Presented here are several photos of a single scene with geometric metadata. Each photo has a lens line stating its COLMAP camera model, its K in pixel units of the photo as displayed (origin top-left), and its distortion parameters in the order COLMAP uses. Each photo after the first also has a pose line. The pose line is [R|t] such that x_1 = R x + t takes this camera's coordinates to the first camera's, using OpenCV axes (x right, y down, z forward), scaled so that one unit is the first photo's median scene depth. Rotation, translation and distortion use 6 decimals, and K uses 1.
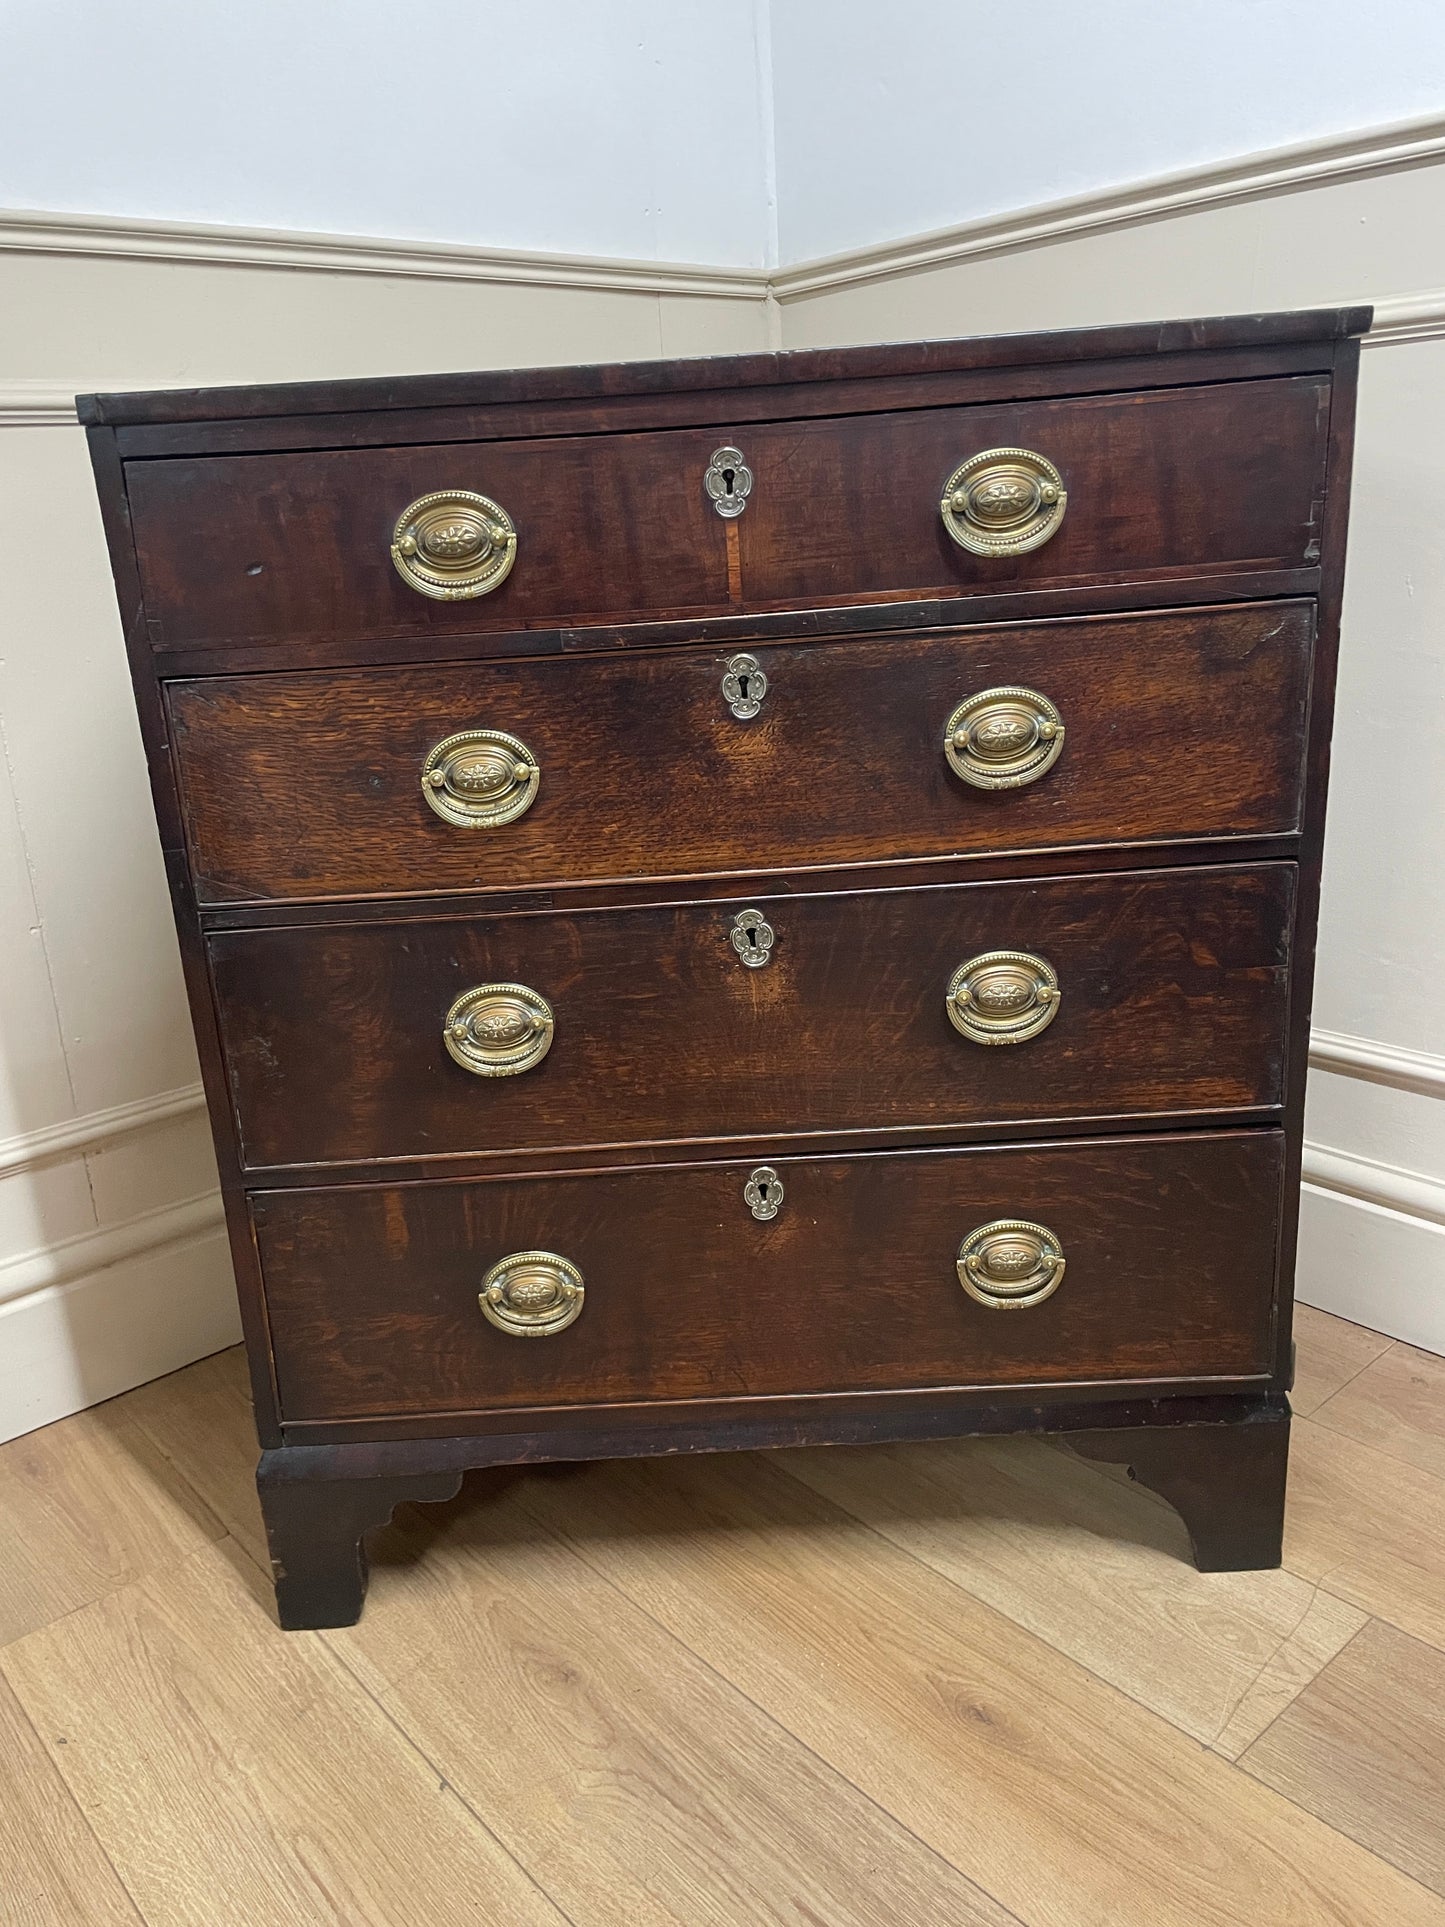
lens RADIAL K [[1451.8, 0, 709.1], [0, 1451.8, 968.4], [0, 0, 1]] dist [0.066496, -0.096373]
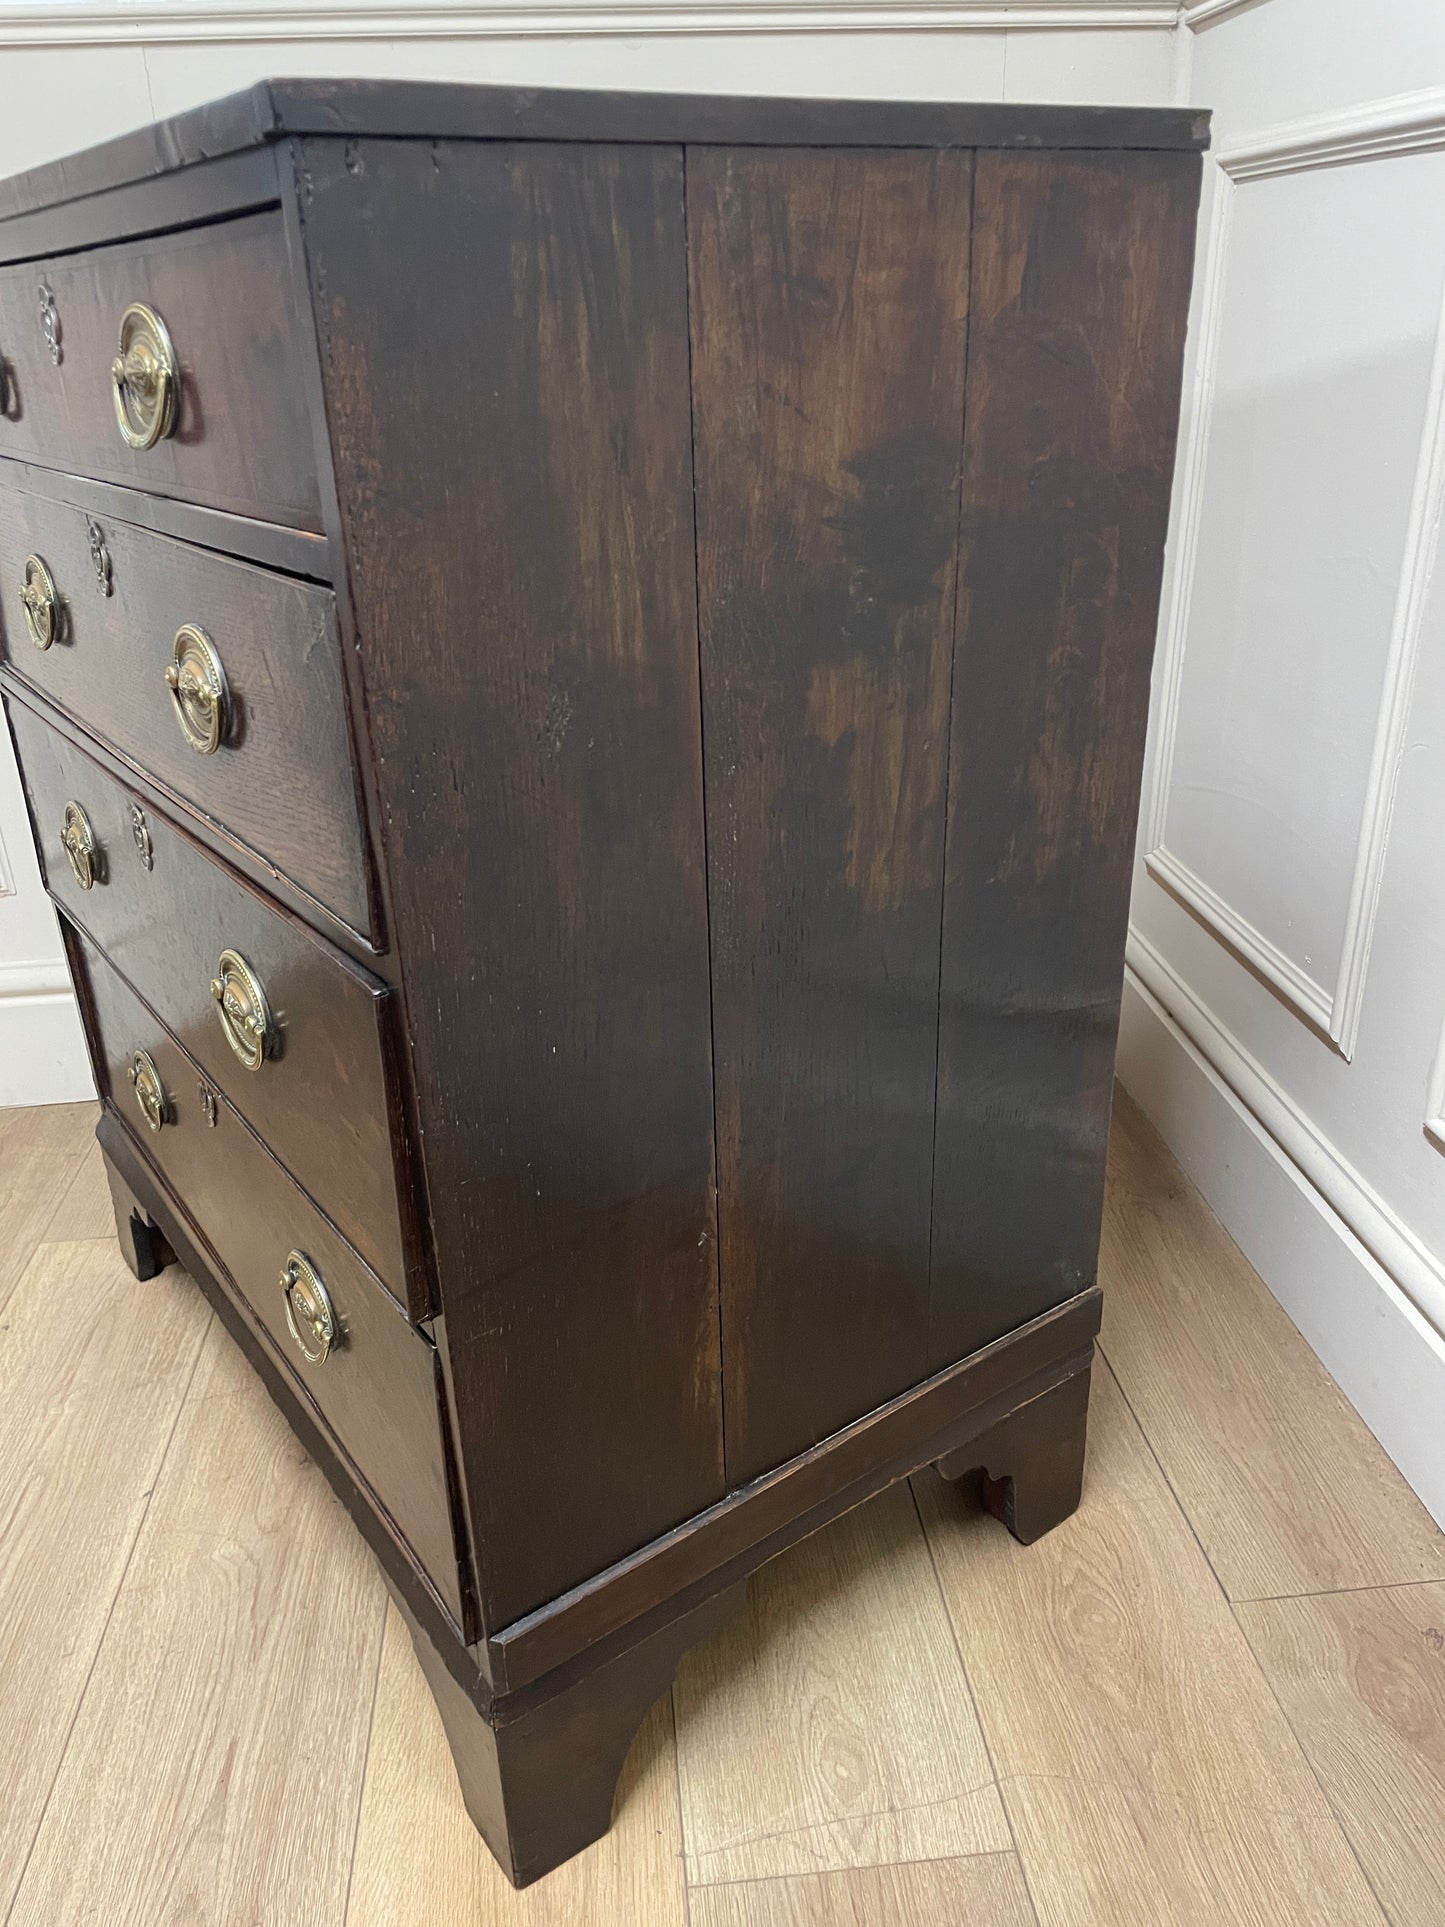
lens RADIAL K [[1451.8, 0, 718.1], [0, 1451.8, 951.2], [0, 0, 1]] dist [0.066496, -0.096373]
pose [[0.815912, 0.269462, -0.511544, 0.665697], [-0.189802, 0.960554, 0.203251, -0.170895], [0.546134, -0.068743, 0.834873, 0.321286]]
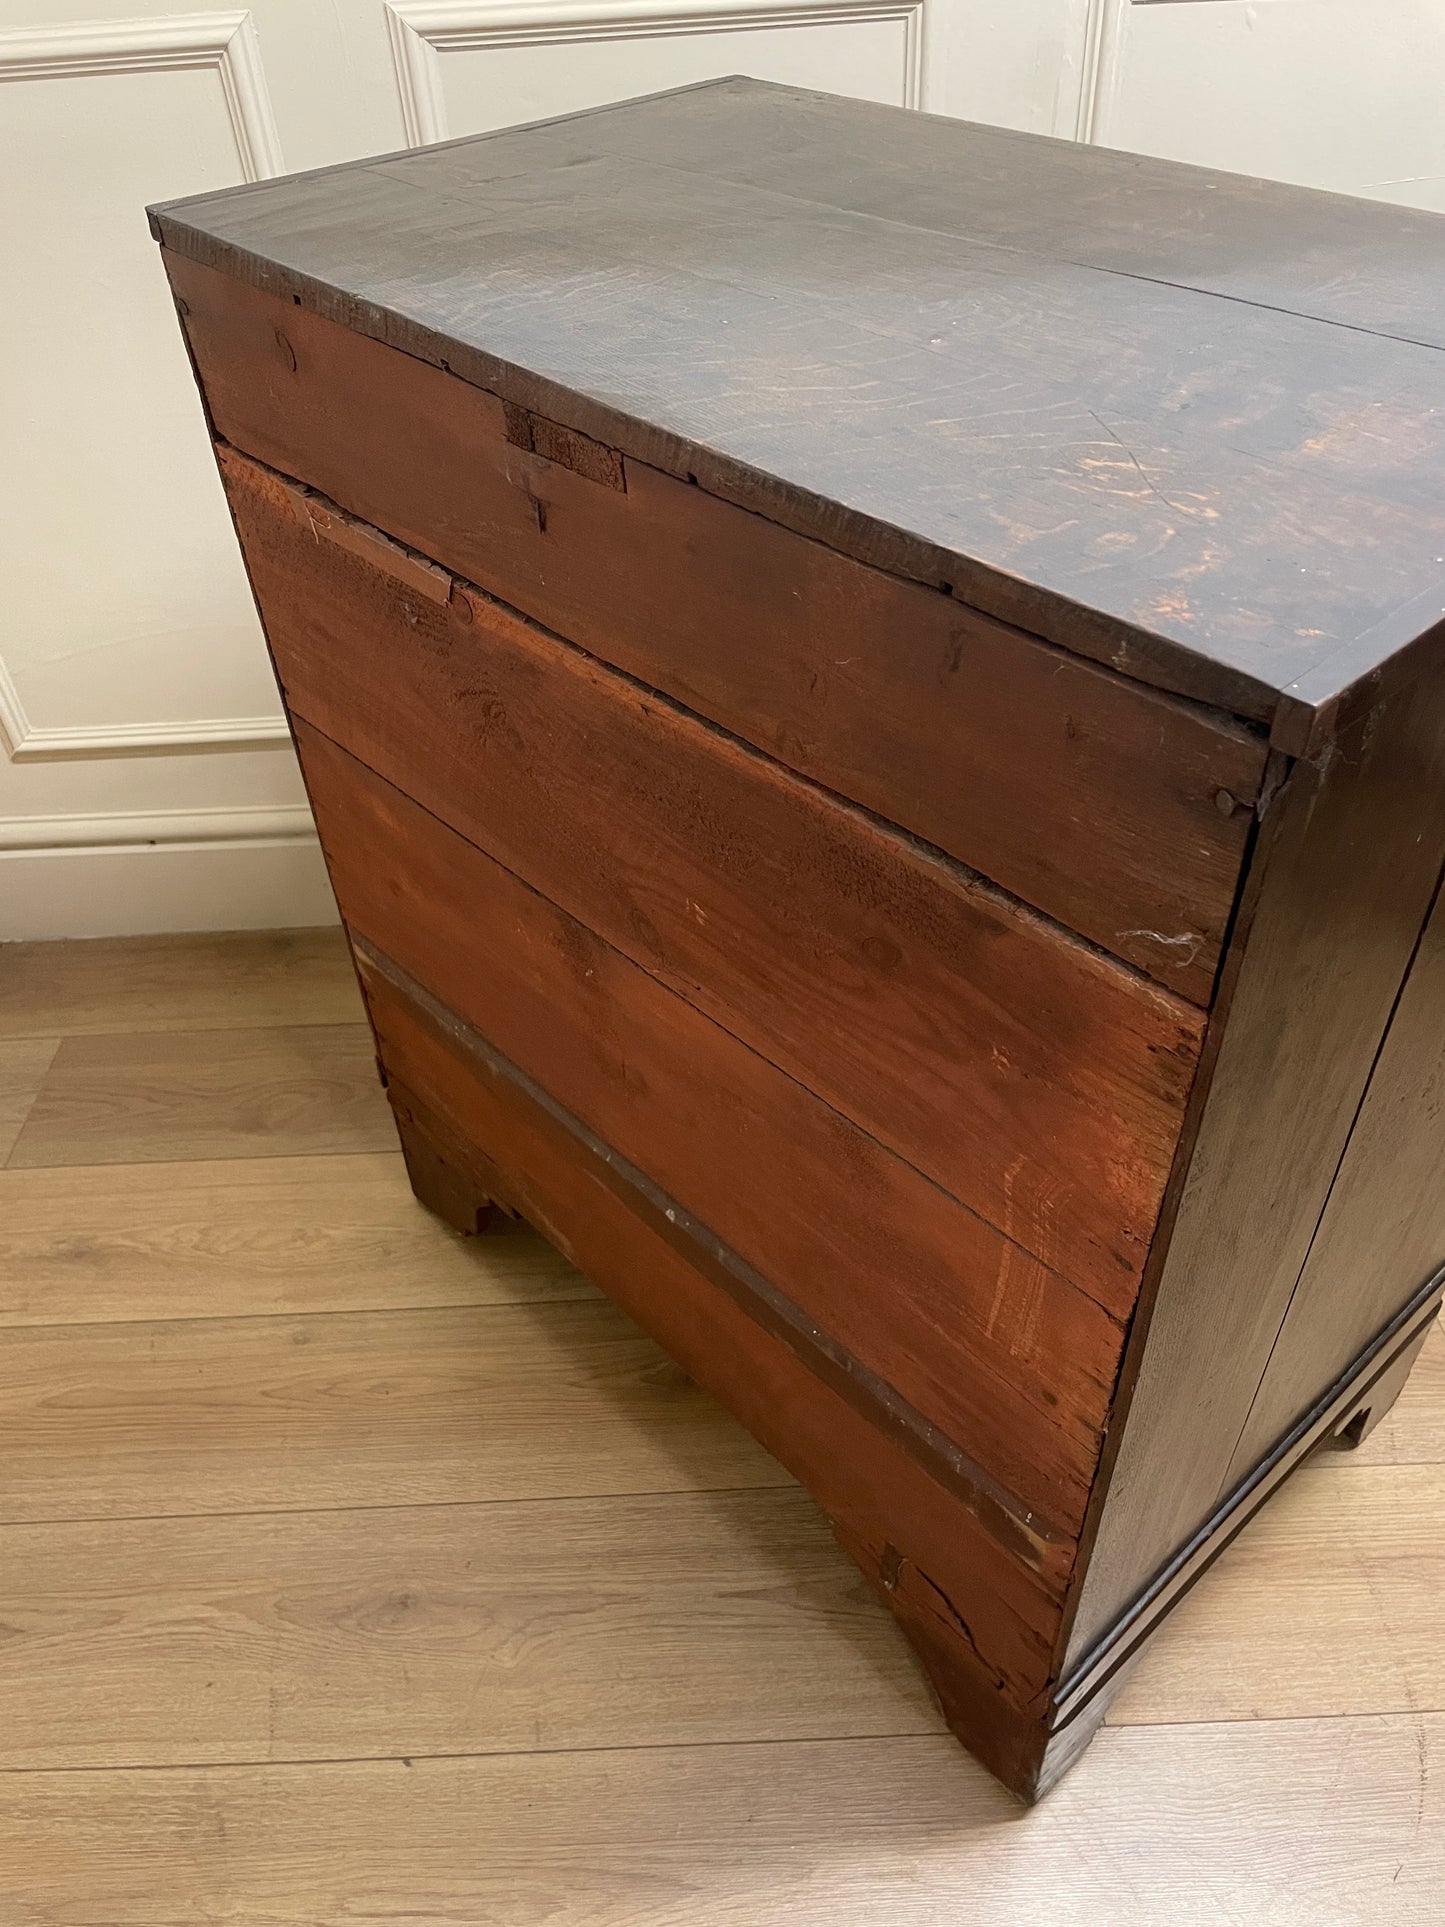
lens RADIAL K [[1451.8, 0, 734.5], [0, 1451.8, 949.5], [0, 0, 1]] dist [0.066496, -0.096373]
pose [[0.635871, -0.486311, 0.599308, -0.391256], [0.235183, 0.861672, 0.449677, -0.393317], [-0.735090, -0.144989, 0.662284, 0.199312]]
